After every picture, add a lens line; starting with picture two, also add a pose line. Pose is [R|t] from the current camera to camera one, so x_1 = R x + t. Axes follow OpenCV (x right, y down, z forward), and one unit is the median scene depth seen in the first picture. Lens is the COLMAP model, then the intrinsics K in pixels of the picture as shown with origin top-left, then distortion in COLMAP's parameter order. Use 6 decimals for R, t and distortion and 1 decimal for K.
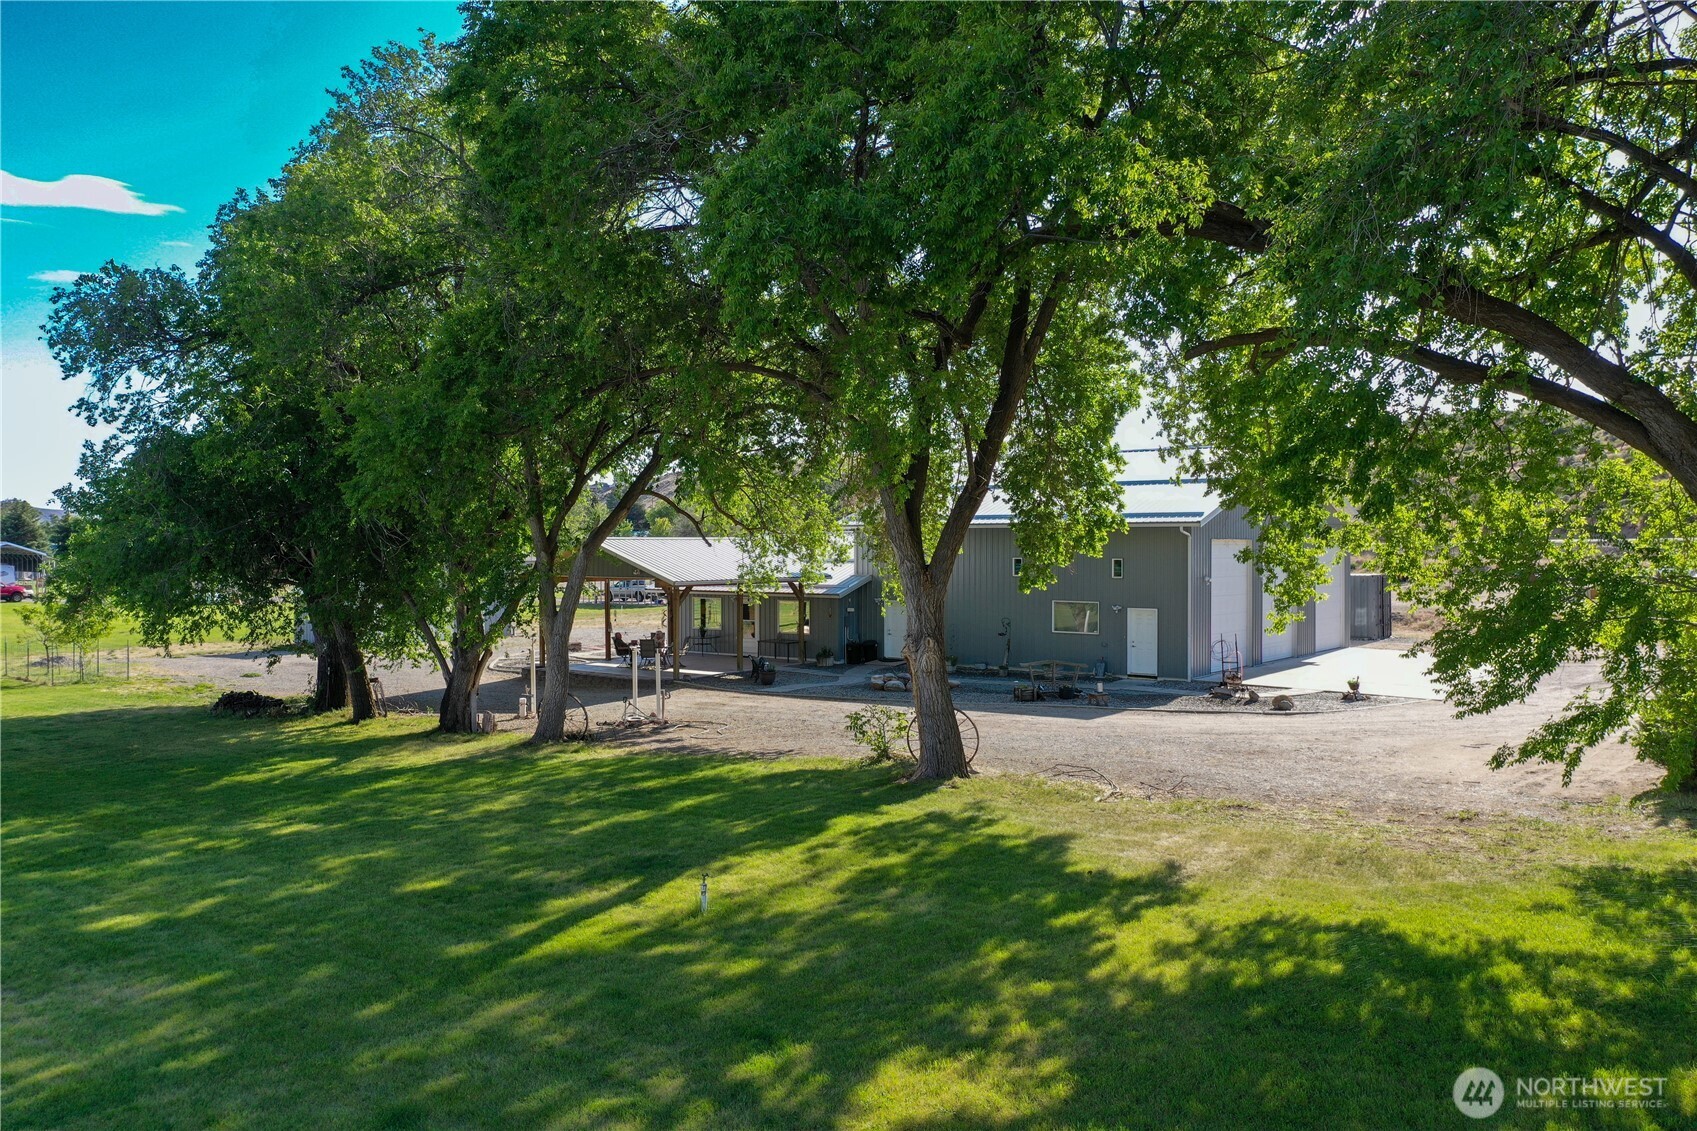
lens RADIAL K [[1274.8, 0, 848.5], [0, 1274.8, 565.5], [0, 0, 1]] dist [-0.003635, -0.003607]
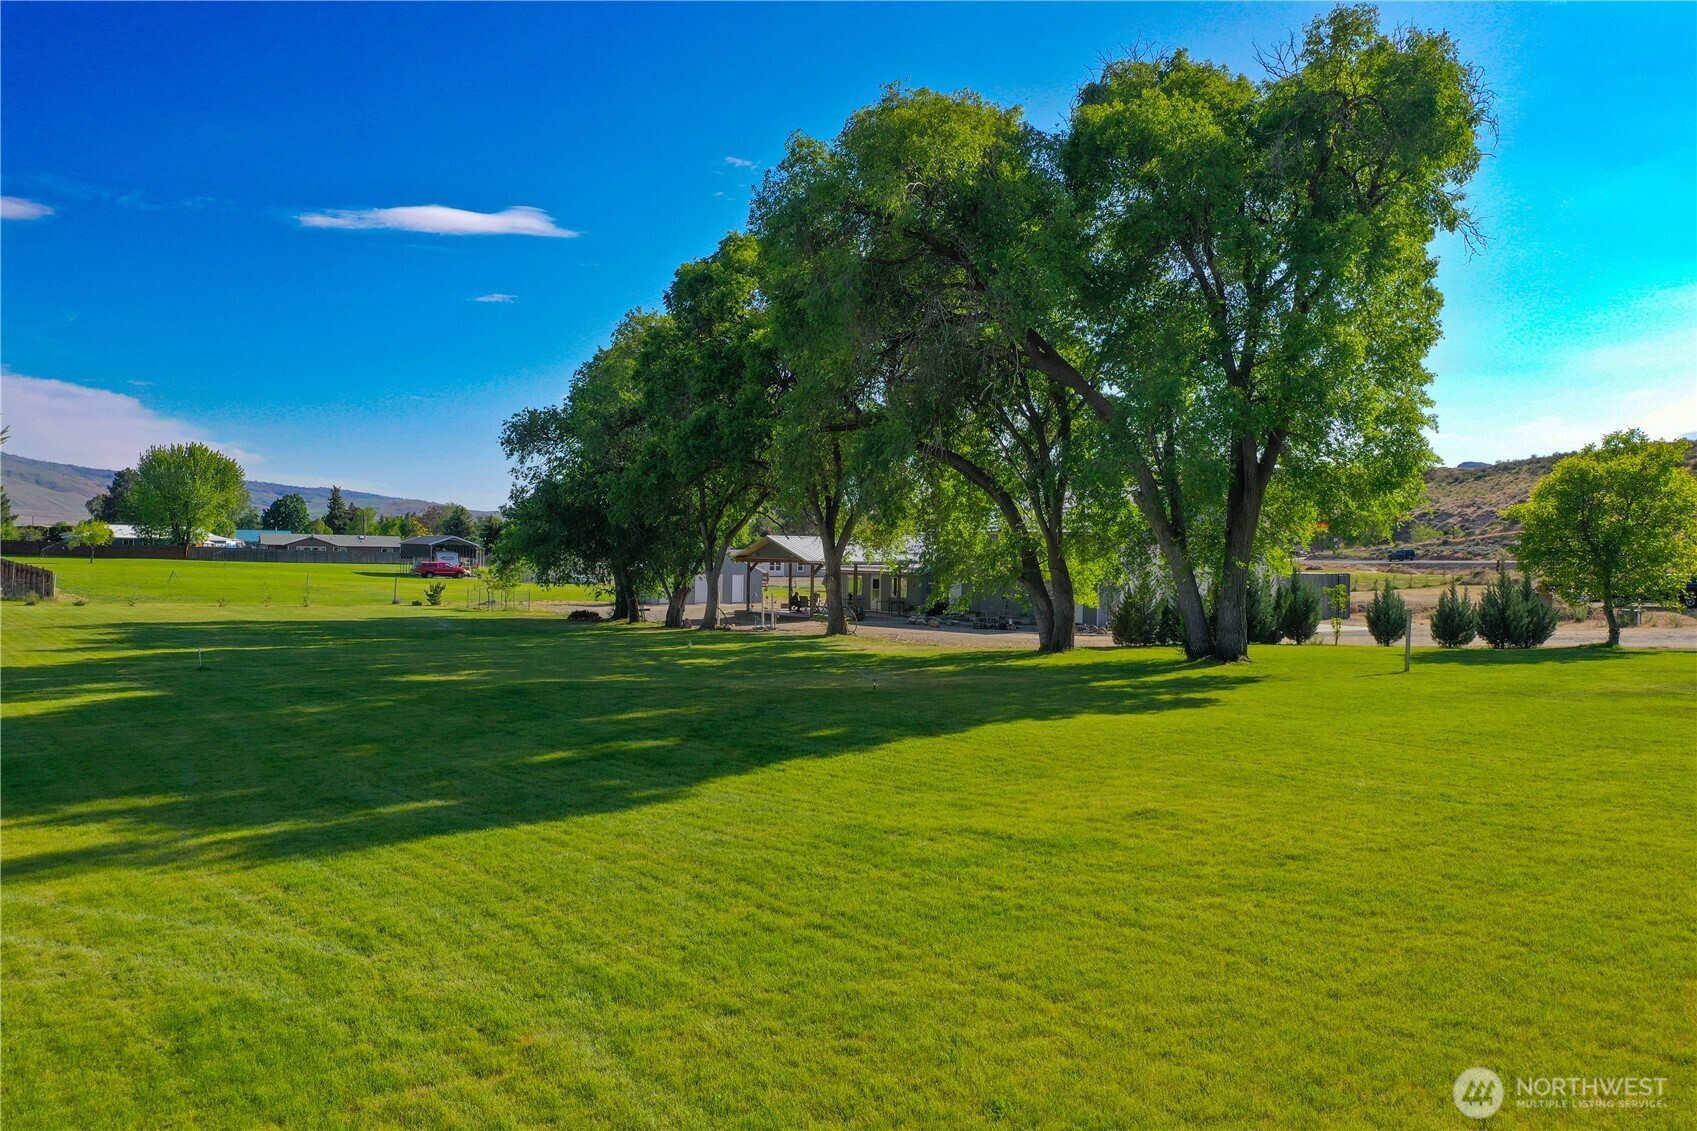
lens RADIAL K [[1274.8, 0, 848.5], [0, 1274.8, 565.5], [0, 0, 1]] dist [-0.003635, -0.003607]
pose [[0.962897, 0.023986, -0.268801, 0.497387], [-0.025817, 0.999661, -0.003278, 0.028359], [0.268631, 0.010096, 0.963190, -0.869167]]
